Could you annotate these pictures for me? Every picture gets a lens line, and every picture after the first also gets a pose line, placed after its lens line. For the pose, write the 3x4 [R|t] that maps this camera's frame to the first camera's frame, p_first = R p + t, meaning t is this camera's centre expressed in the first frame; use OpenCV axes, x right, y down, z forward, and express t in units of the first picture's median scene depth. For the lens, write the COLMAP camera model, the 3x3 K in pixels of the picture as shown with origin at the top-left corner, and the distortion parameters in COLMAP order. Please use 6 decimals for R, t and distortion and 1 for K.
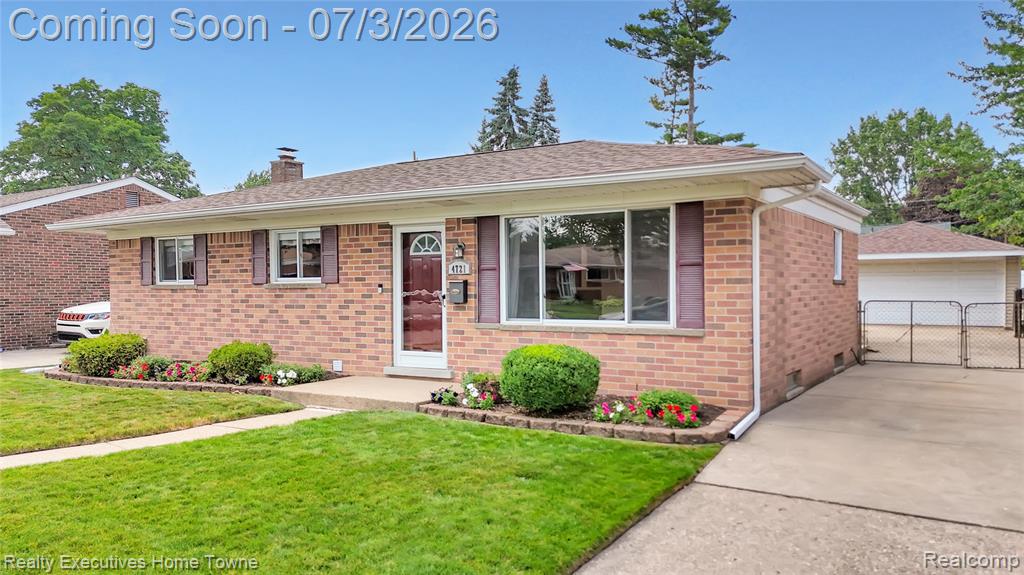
lens RADIAL K [[769.0, 0, 512.0], [0, 769.0, 287.5], [0, 0, 1]] dist [0.134544, -0.254036]
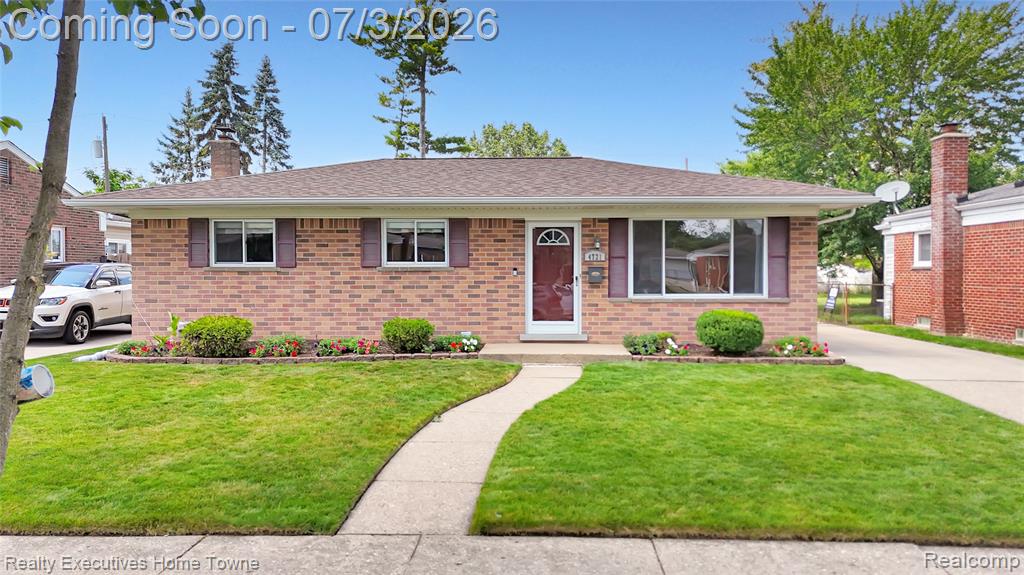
lens RADIAL K [[769.0, 0, 512.0], [0, 769.0, 287.5], [0, 0, 1]] dist [0.134544, -0.254036]
pose [[0.862400, -0.005991, 0.506191, -0.784358], [-0.003604, 0.999832, 0.017975, 0.004495], [-0.506214, -0.017326, 0.862234, -0.059645]]
